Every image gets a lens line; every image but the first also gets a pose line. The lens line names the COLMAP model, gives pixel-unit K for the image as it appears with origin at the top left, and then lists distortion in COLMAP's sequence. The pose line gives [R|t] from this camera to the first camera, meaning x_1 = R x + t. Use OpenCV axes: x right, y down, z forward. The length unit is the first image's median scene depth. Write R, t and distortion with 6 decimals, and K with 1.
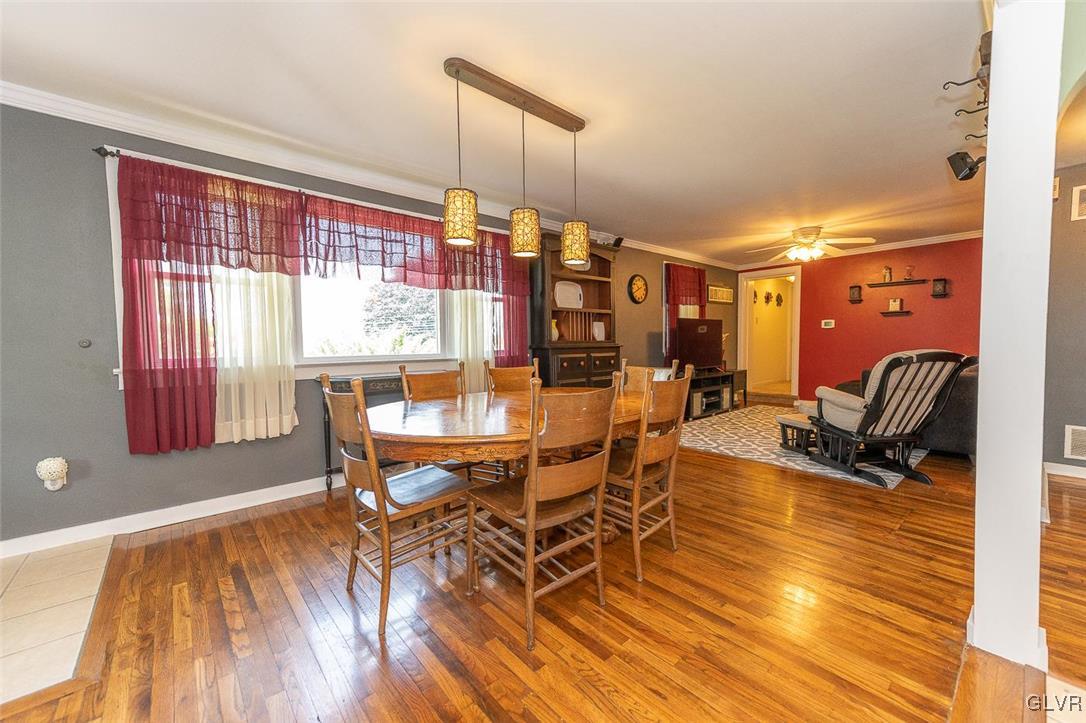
lens RADIAL K [[426.9, 0, 539.9], [0, 426.9, 359.3], [0, 0, 1]] dist [0.024665, -0.000090]
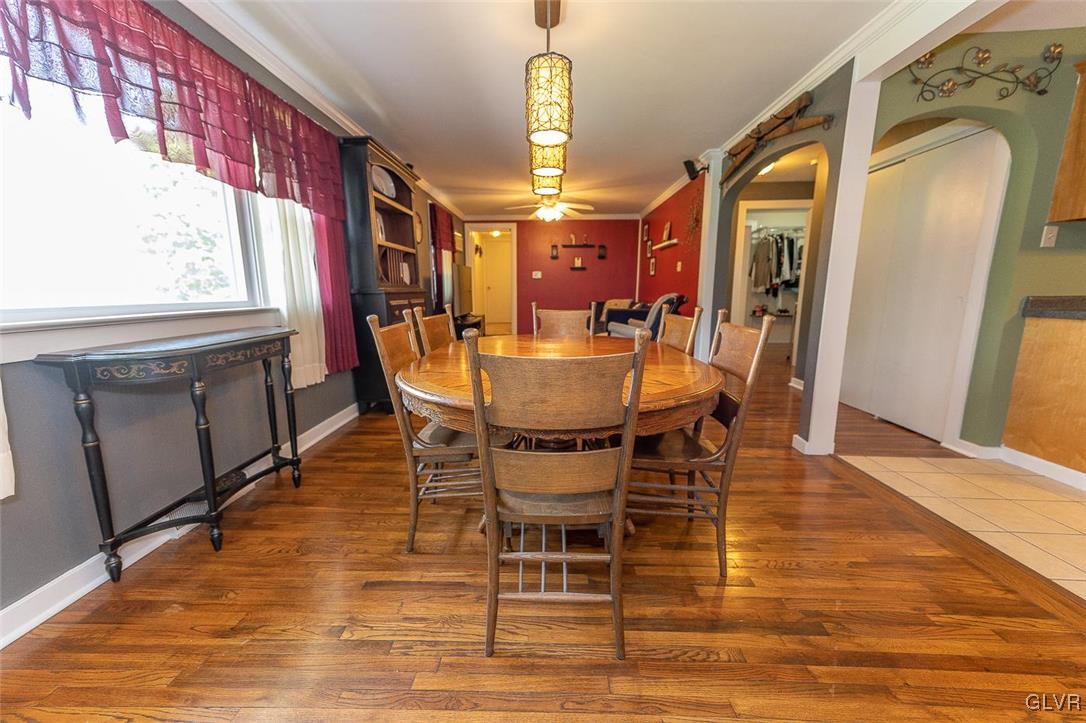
lens RADIAL K [[419.5, 0, 543.0], [0, 419.5, 361.5], [0, 0, 1]] dist [0.013254, -0.000136]
pose [[0.675242, -0.117177, 0.728229, -0.254577], [0.024023, 0.990270, 0.137067, 0.000525], [-0.737205, -0.075059, 0.671487, 0.169941]]
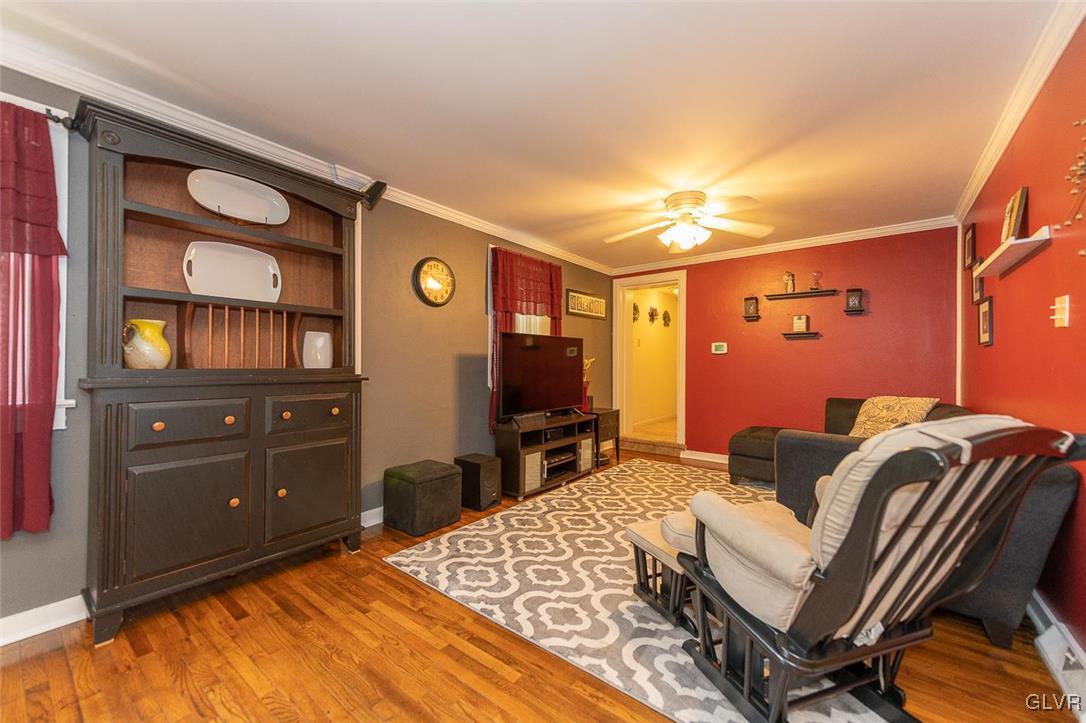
lens RADIAL K [[426.9, 0, 539.9], [0, 426.9, 359.3], [0, 0, 1]] dist [0.024665, -0.000090]
pose [[0.982393, 0.016163, 0.186126, 0.247955], [-0.006625, 0.998638, -0.051753, -0.024126], [-0.186709, 0.049608, 0.981162, 0.365809]]
